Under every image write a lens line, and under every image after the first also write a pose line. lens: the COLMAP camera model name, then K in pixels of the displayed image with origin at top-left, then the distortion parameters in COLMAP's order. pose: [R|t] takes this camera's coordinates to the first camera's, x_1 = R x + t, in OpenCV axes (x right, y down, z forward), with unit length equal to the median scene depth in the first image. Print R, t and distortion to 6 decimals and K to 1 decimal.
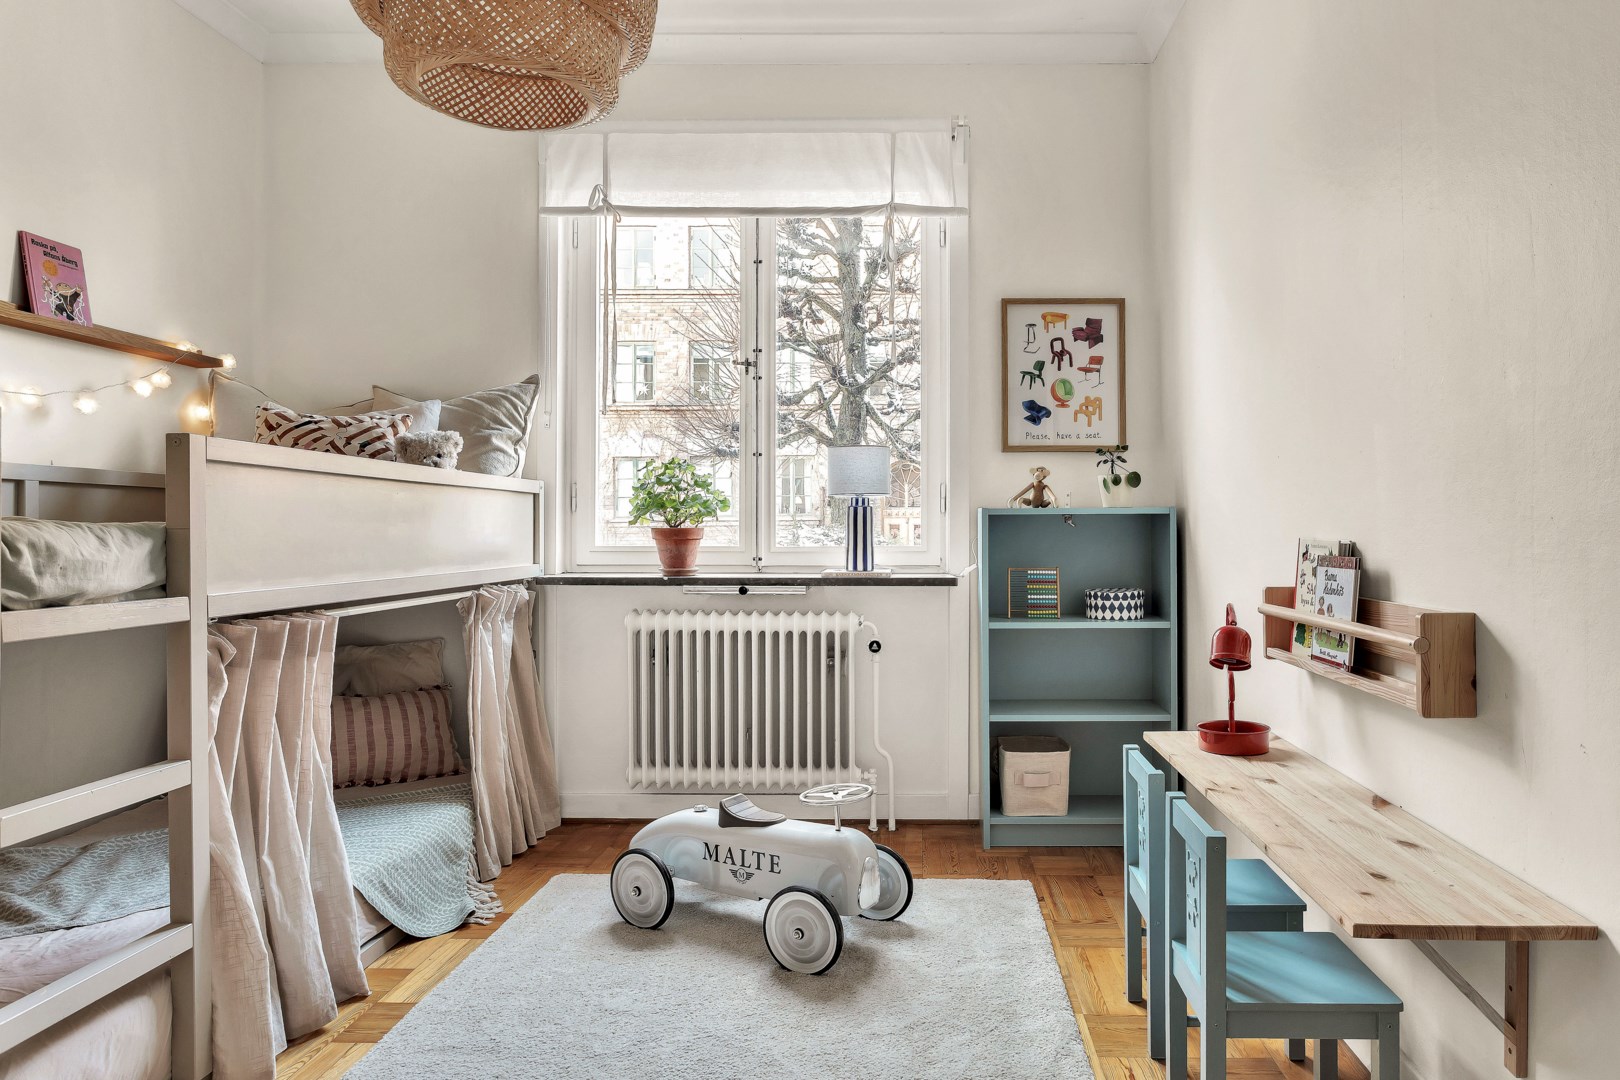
lens RADIAL K [[979.6, 0, 802.1], [0, 979.6, 527.1], [0, 0, 1]] dist [-0.017289, 0.014750]
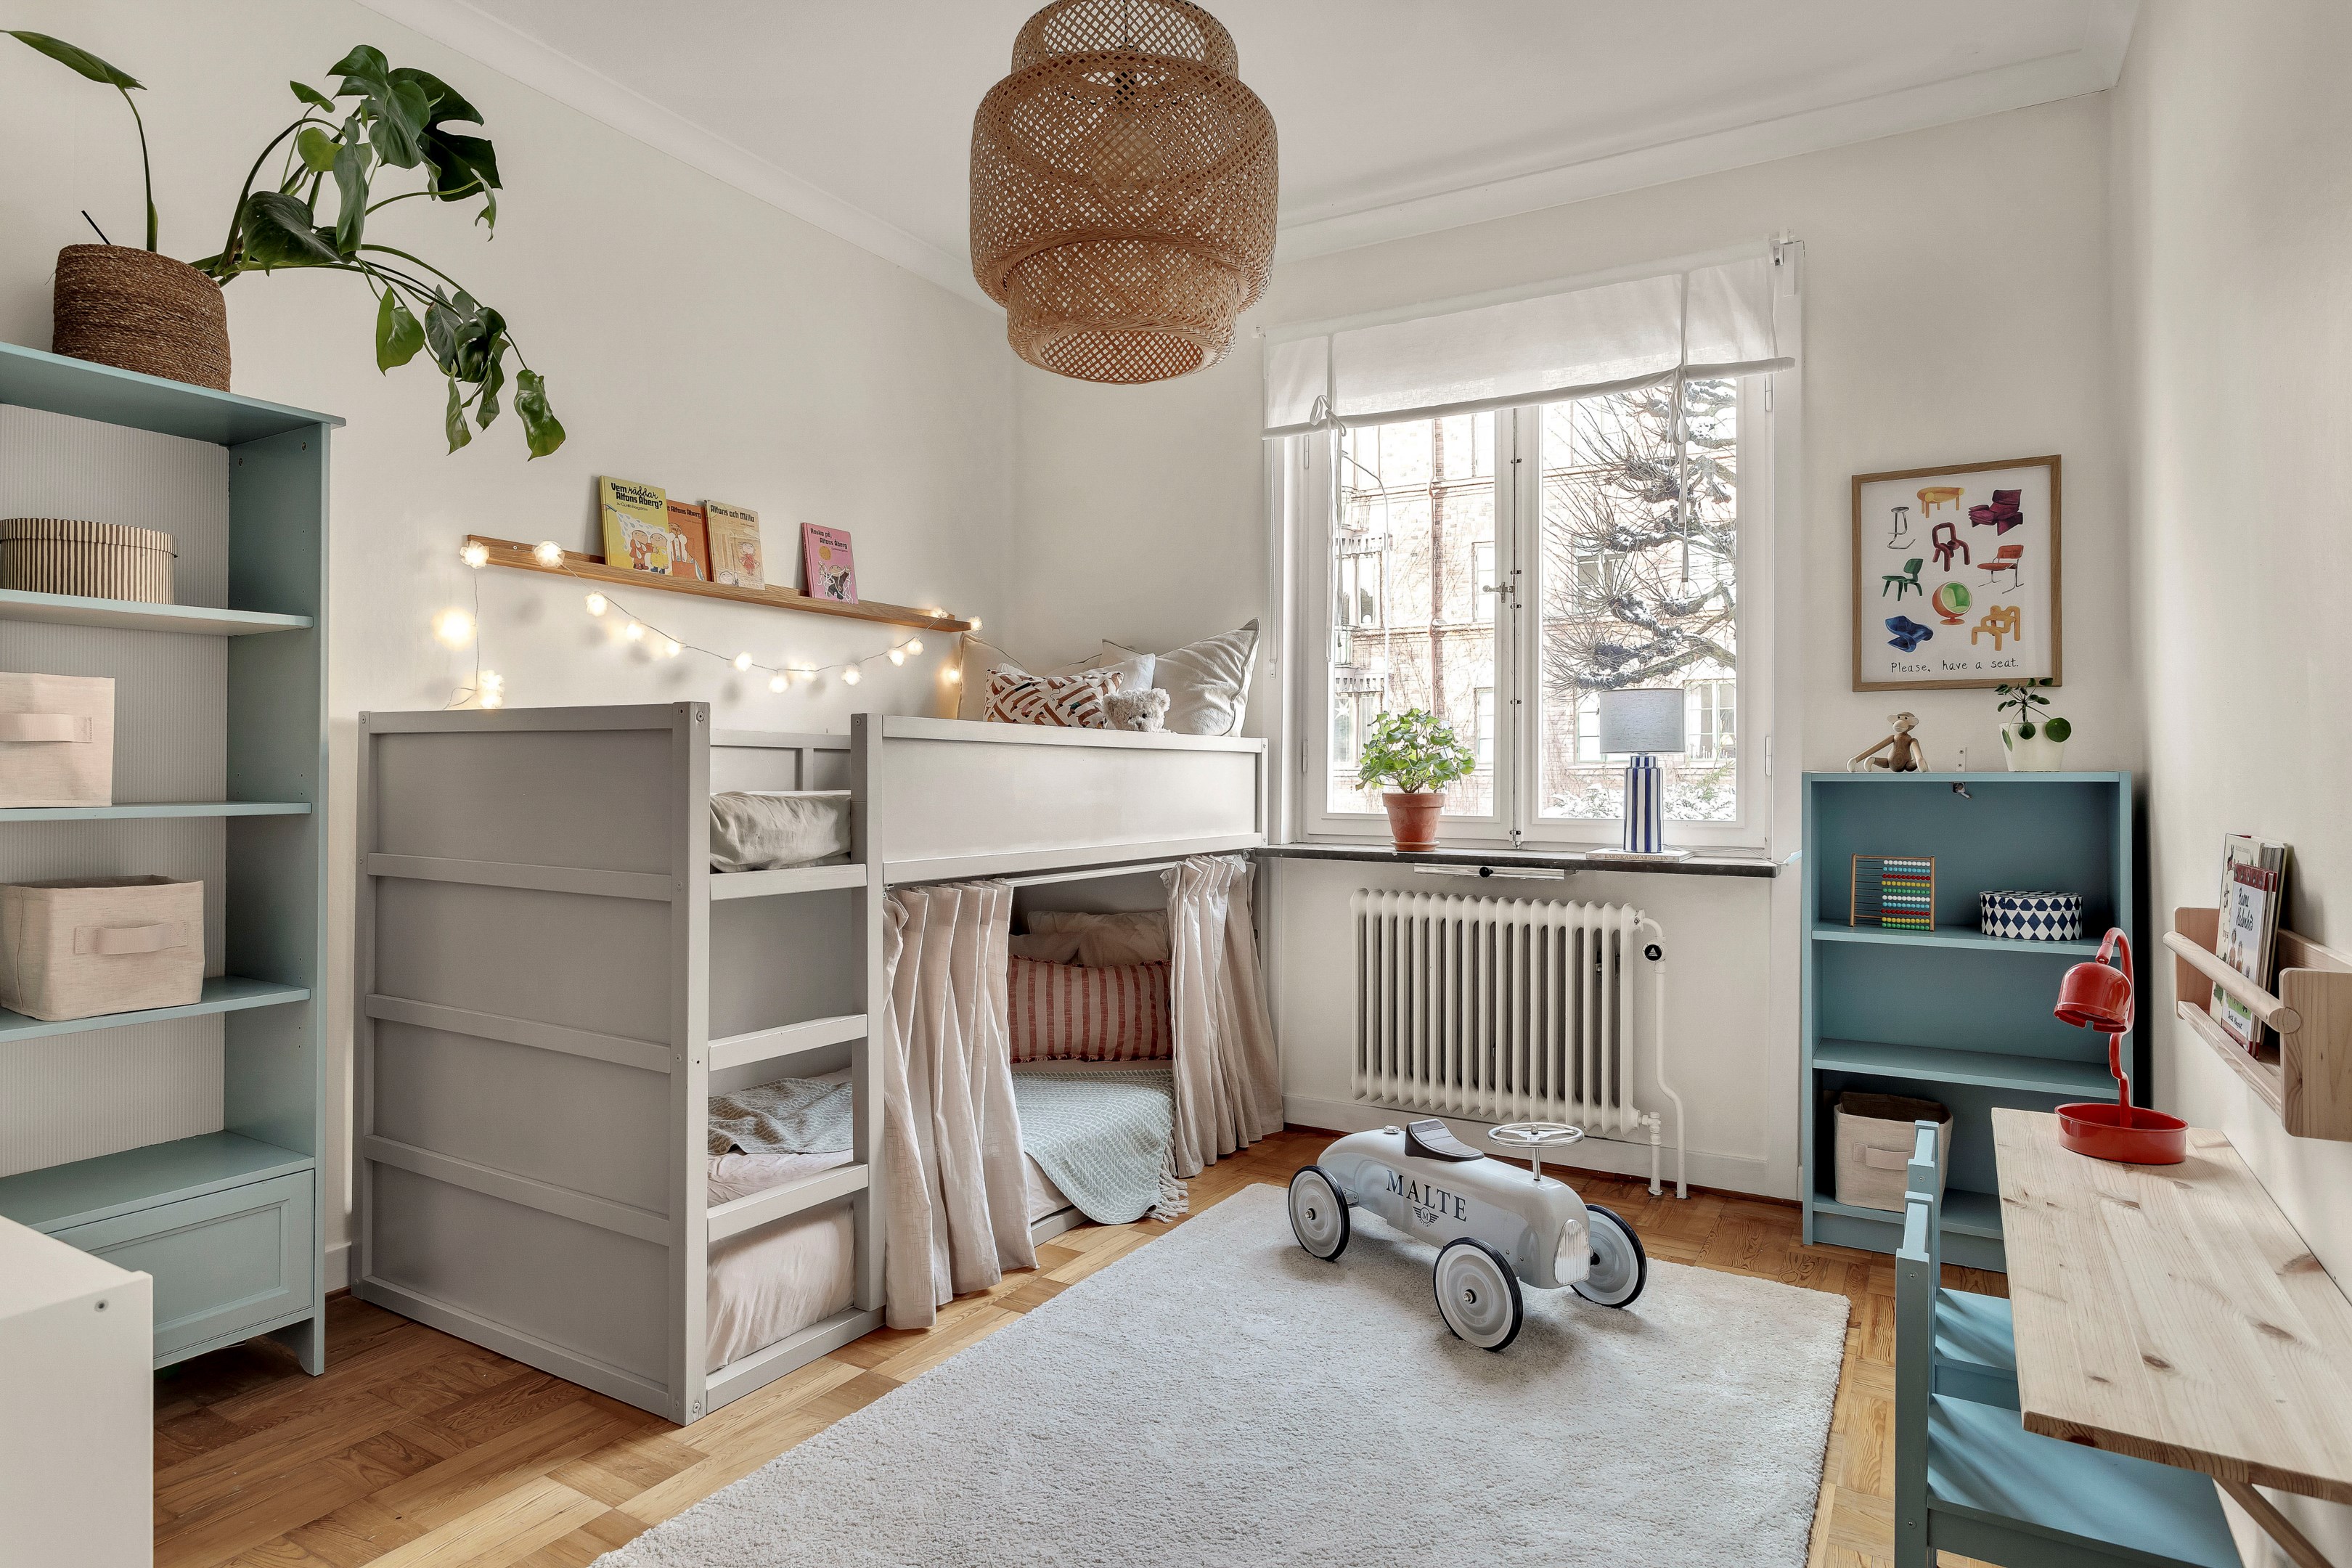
lens RADIAL K [[1269.2, 0, 1185.1], [0, 1269.2, 759.0], [0, 0, 1]] dist [-0.028431, 0.025765]
pose [[0.873174, -0.001448, -0.487407, 0.243196], [0.000655, 0.999998, -0.001796, -0.028235], [0.487409, 0.001249, 0.873173, -0.038807]]
